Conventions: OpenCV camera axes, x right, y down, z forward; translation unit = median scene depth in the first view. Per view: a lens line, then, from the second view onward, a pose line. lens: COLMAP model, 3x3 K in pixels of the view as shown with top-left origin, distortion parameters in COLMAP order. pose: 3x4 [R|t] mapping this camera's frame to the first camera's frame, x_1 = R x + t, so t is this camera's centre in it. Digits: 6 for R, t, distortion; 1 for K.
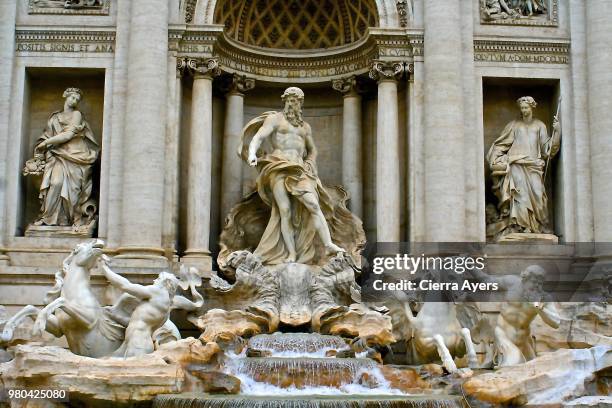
lens RADIAL K [[1121.3, 0, 306.0], [0, 1121.3, 204.0], [0, 0, 1]] dist [-0.196588, 0.222661]
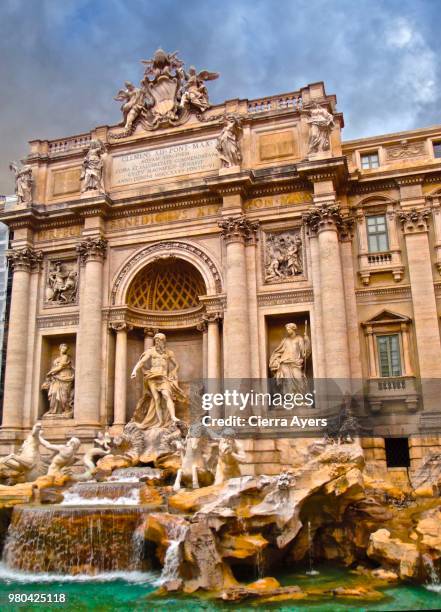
lens RADIAL K [[633.4, 0, 220.5], [0, 633.4, 306.0], [0, 0, 1]] dist [-0.088263, 0.025305]
pose [[0.927436, -0.114764, -0.355938, 0.469422], [0.077767, 0.990128, -0.116614, -0.017308], [0.365808, 0.080472, 0.927205, 0.042331]]
